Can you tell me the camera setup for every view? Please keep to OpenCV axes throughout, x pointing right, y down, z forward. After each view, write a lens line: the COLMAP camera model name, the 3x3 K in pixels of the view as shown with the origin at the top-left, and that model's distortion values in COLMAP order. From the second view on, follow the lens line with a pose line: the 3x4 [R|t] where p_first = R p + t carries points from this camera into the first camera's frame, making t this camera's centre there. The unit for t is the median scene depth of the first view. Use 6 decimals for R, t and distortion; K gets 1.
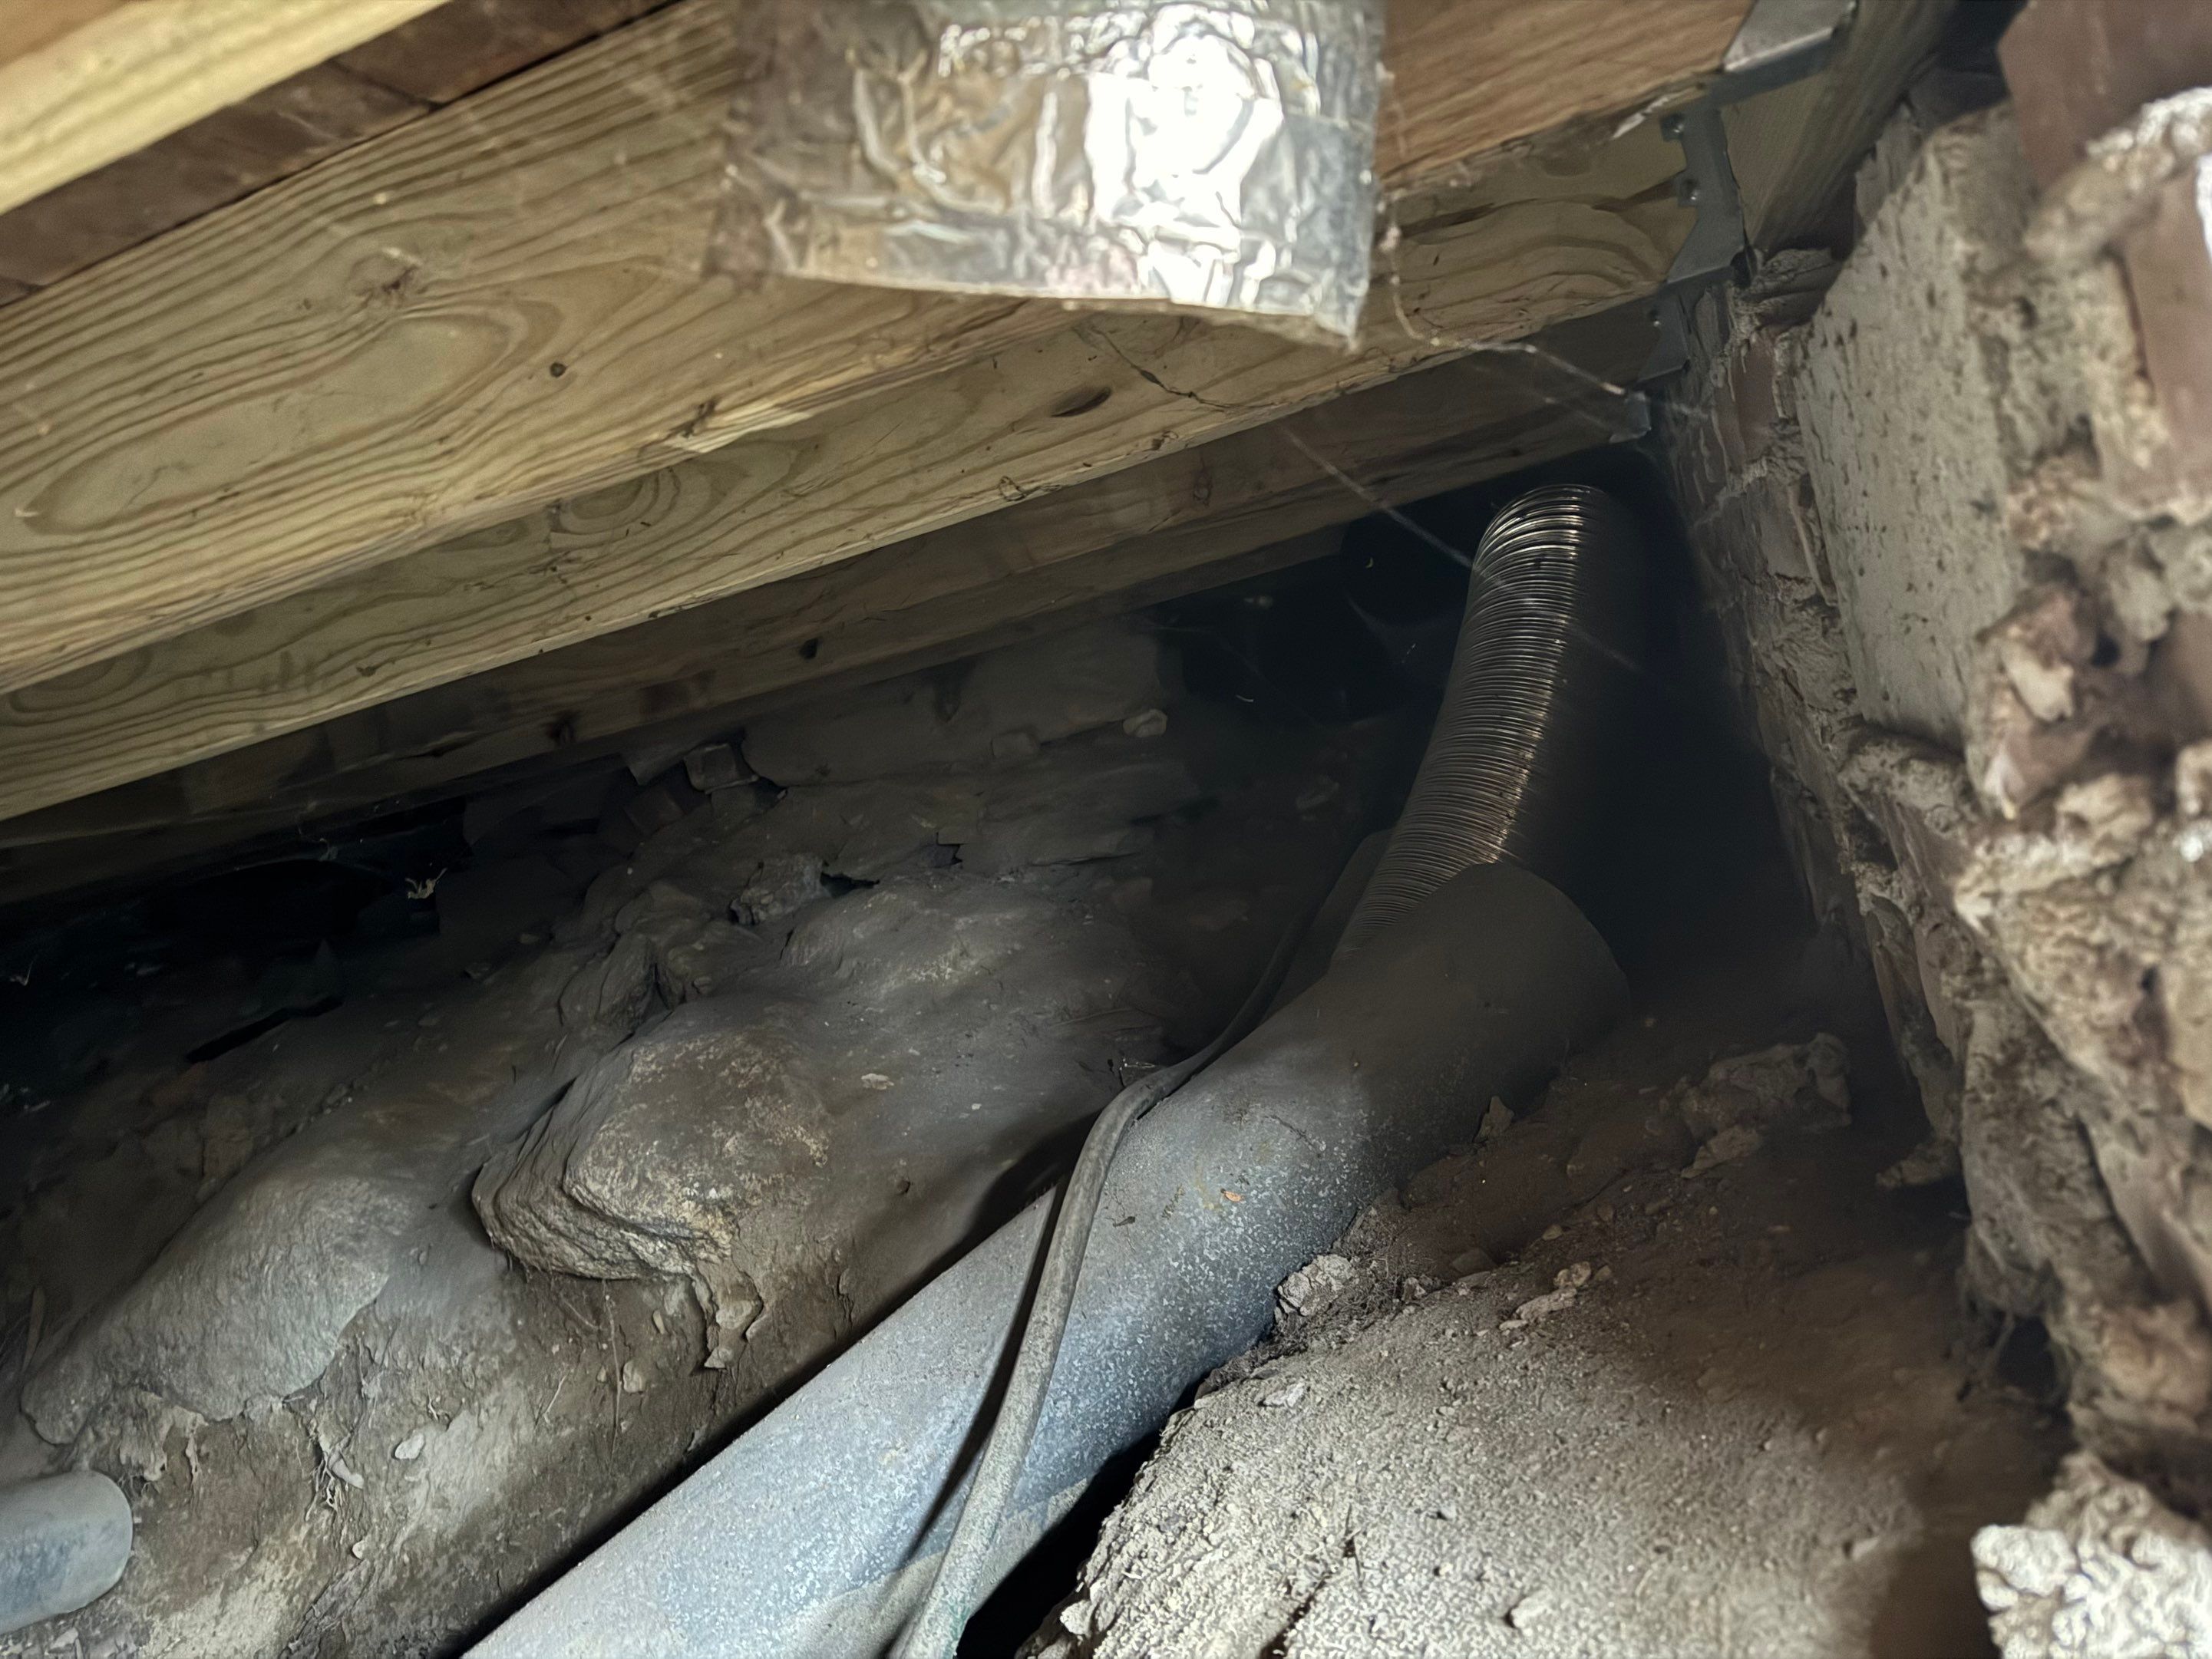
lens RADIAL K [[1521.5, 0, 1143.0], [0, 1521.5, 828.5], [0, 0, 1]] dist [0.006773, -0.010616]
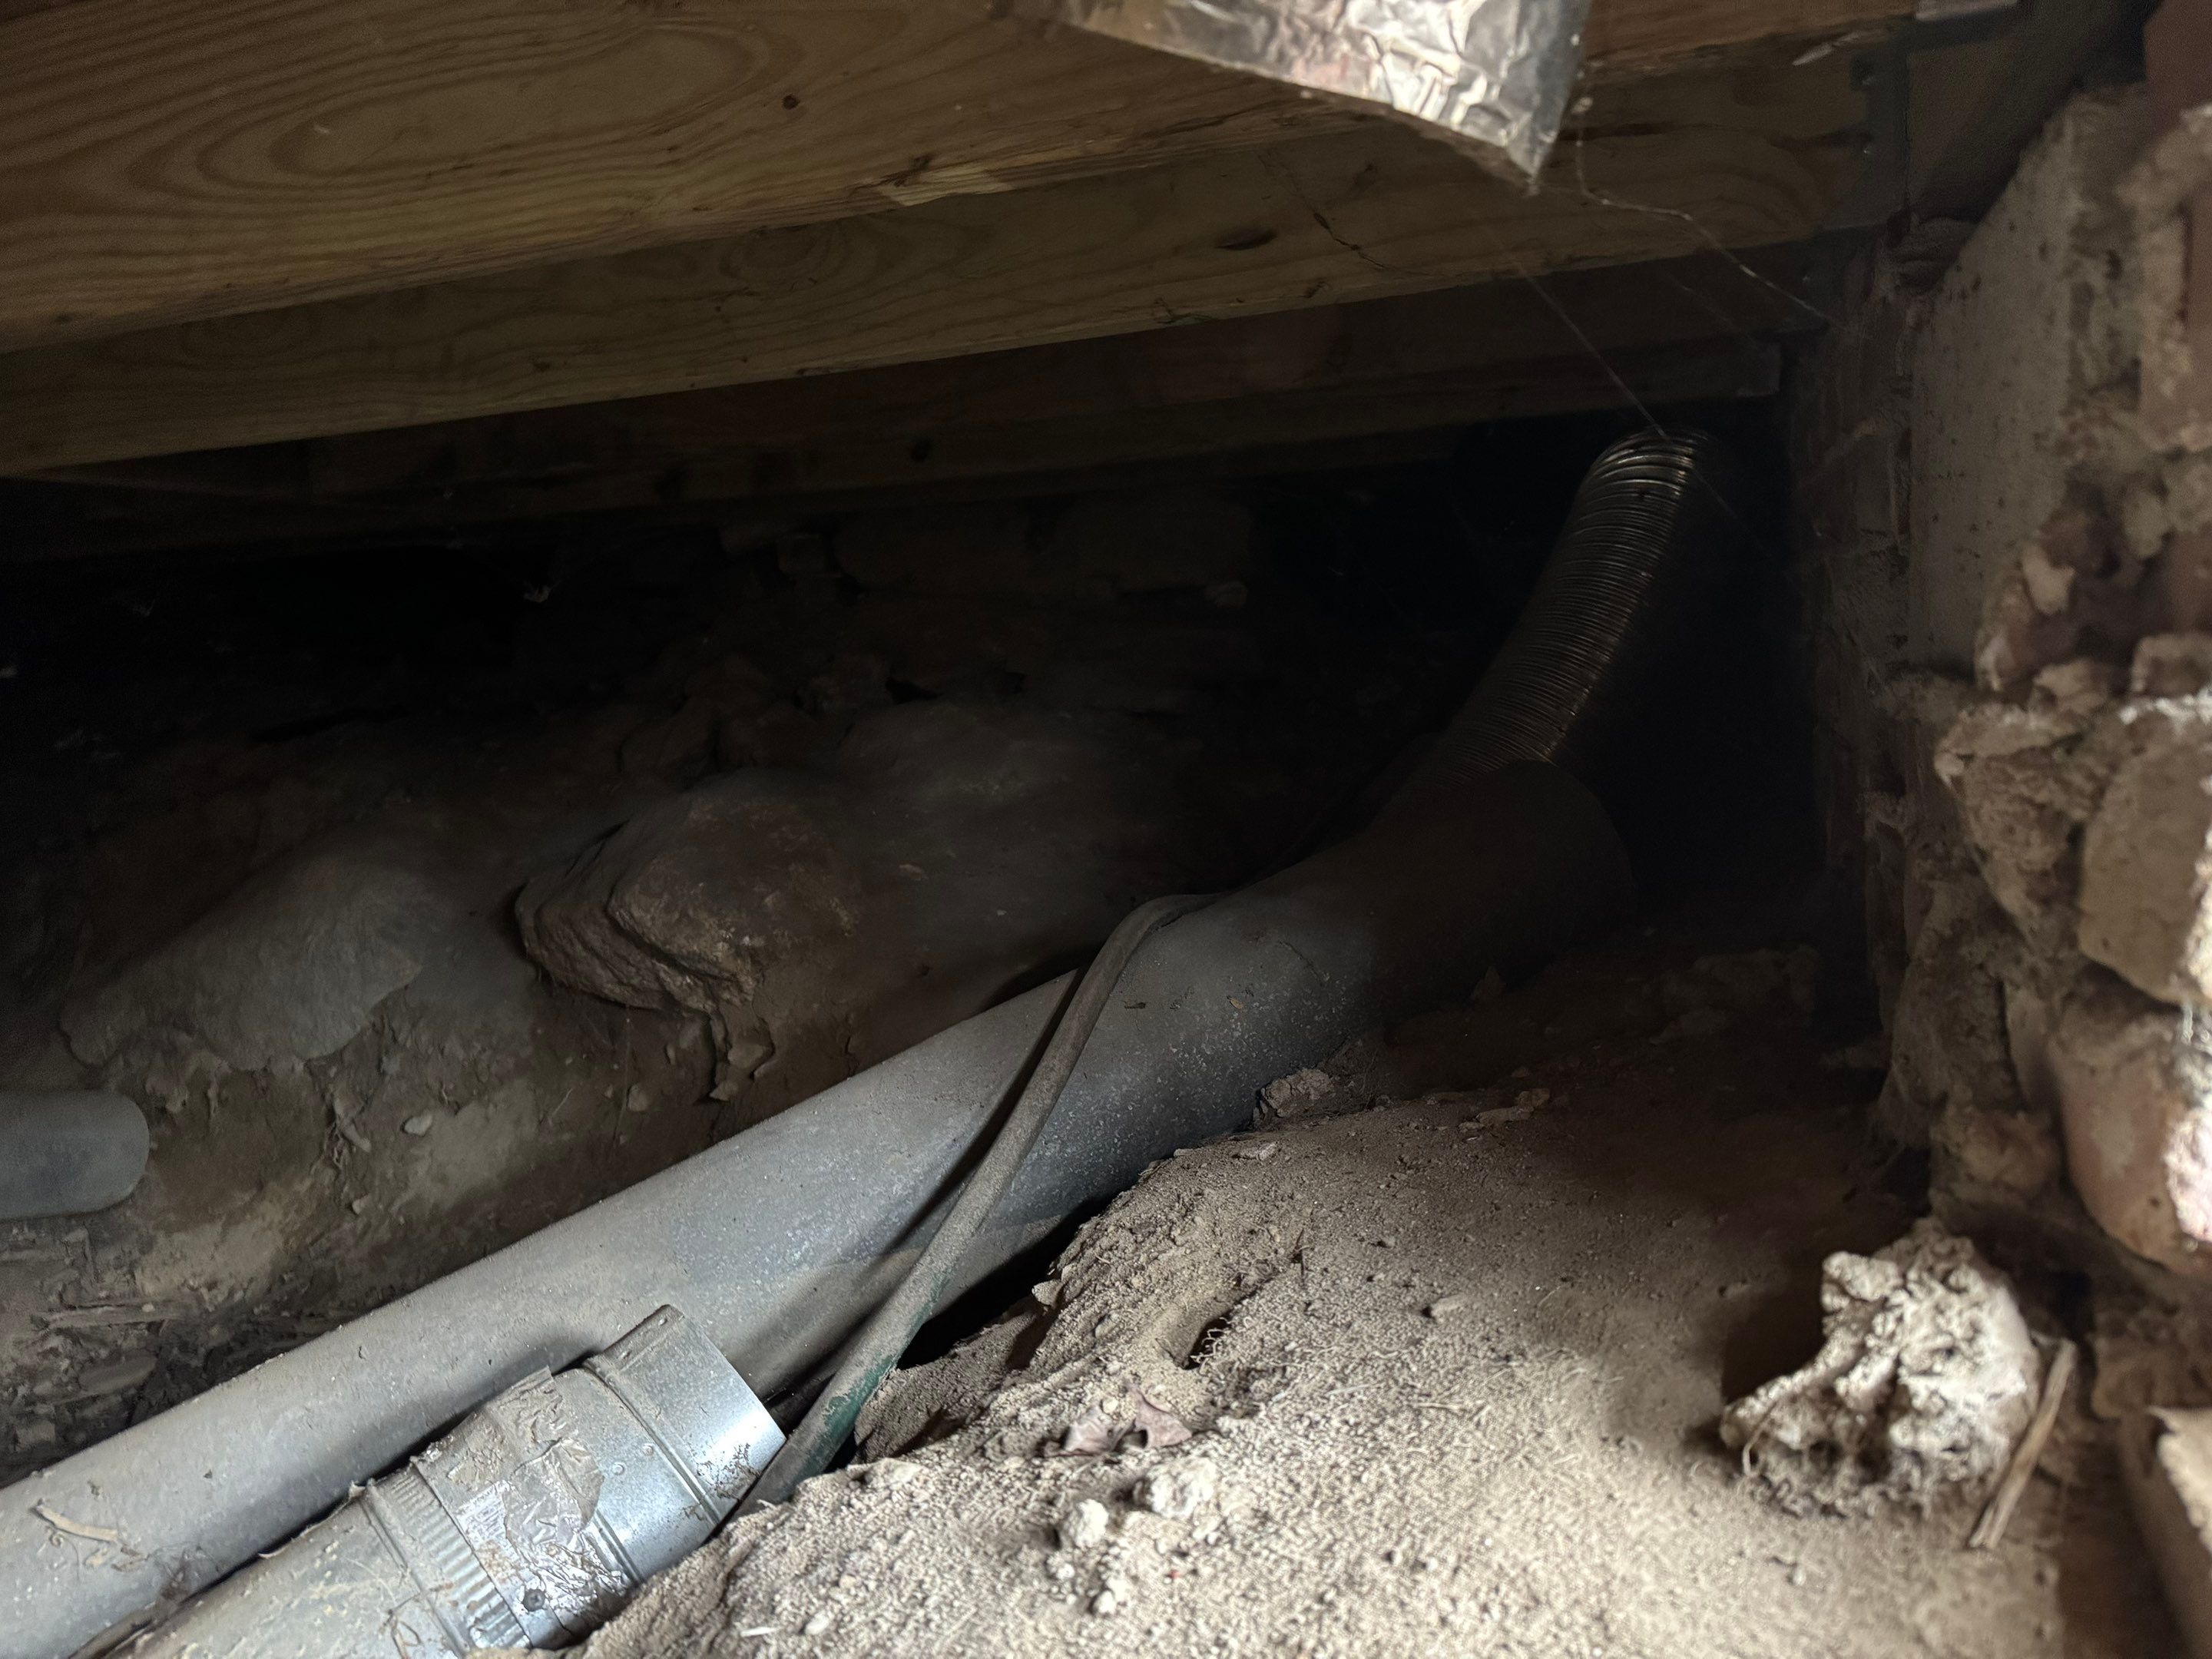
lens RADIAL K [[1508.2, 0, 1152.0], [0, 1508.2, 828.1], [0, 0, 1]] dist [0.030045, -0.040042]
pose [[0.980550, 0.195978, -0.010700, -0.016972], [-0.194629, 0.977940, 0.075853, 0.058540], [0.025330, -0.072295, 0.997062, -0.085527]]
